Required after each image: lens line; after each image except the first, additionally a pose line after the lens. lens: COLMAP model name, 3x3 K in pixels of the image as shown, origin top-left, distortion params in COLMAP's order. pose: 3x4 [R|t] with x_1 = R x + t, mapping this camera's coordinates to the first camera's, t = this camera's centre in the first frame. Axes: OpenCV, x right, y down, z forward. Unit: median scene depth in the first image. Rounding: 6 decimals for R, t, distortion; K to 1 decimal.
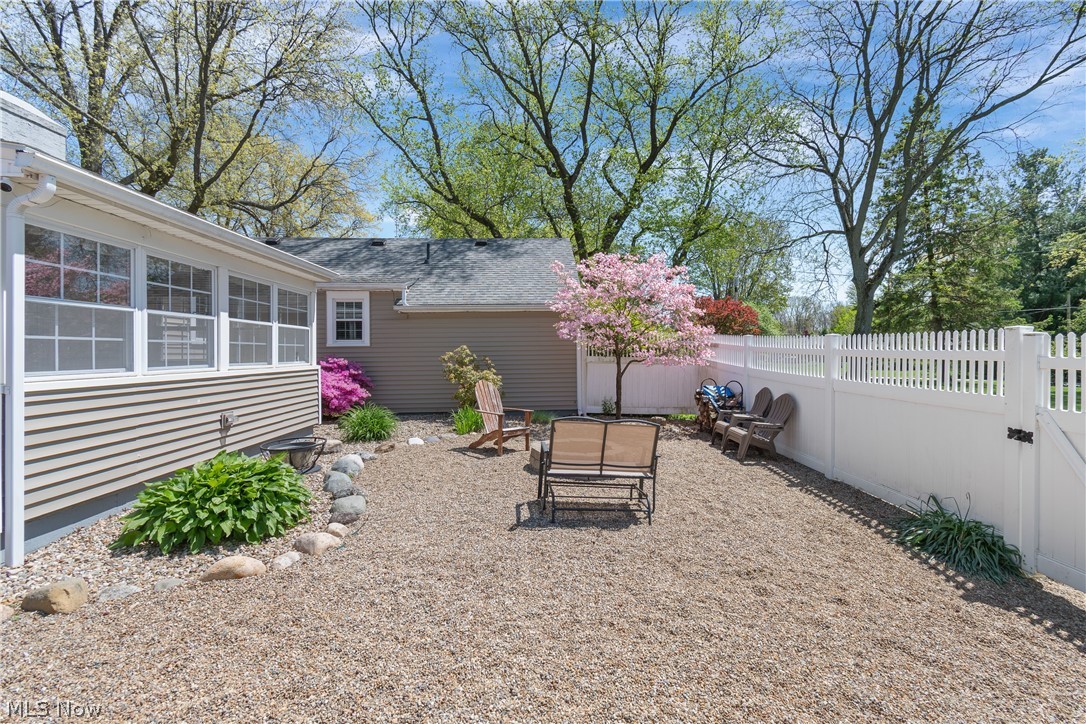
lens RADIAL K [[489.1, 0, 544.6], [0, 489.1, 359.3], [0, 0, 1]] dist [0.004689, -0.000829]
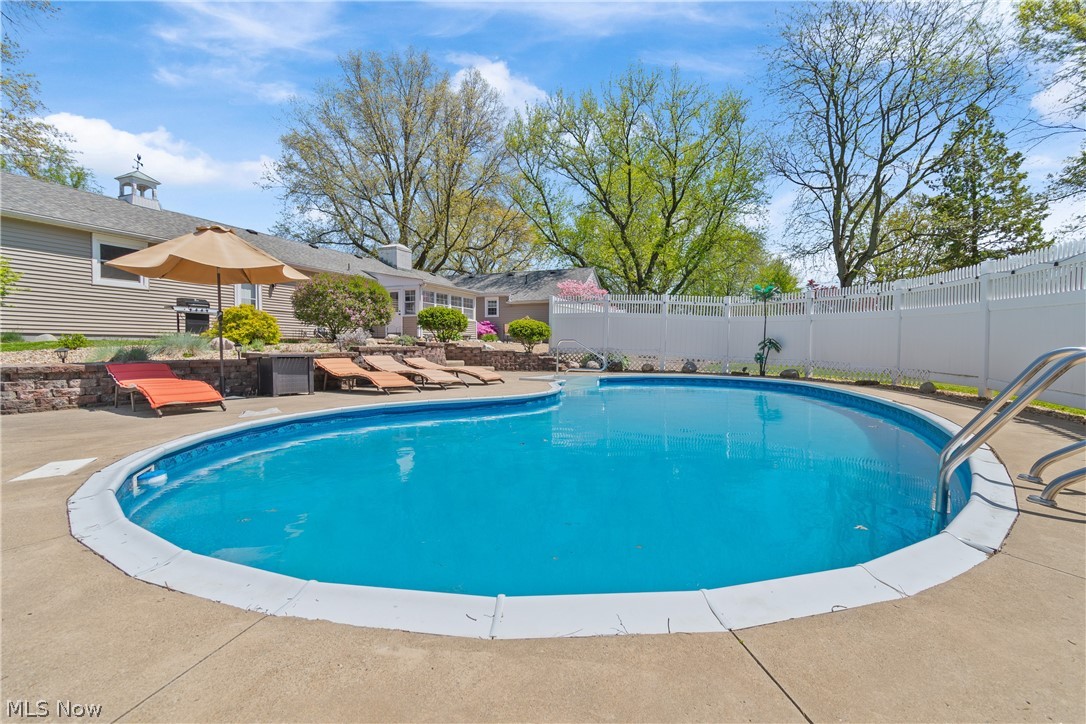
lens RADIAL K [[489.1, 0, 544.6], [0, 489.1, 359.3], [0, 0, 1]] dist [0.004689, -0.000829]
pose [[0.913184, 0.010414, -0.407414, 0.943786], [-0.007946, 0.999938, 0.007752, 0.176611], [0.407470, -0.003841, 0.913211, -1.307952]]
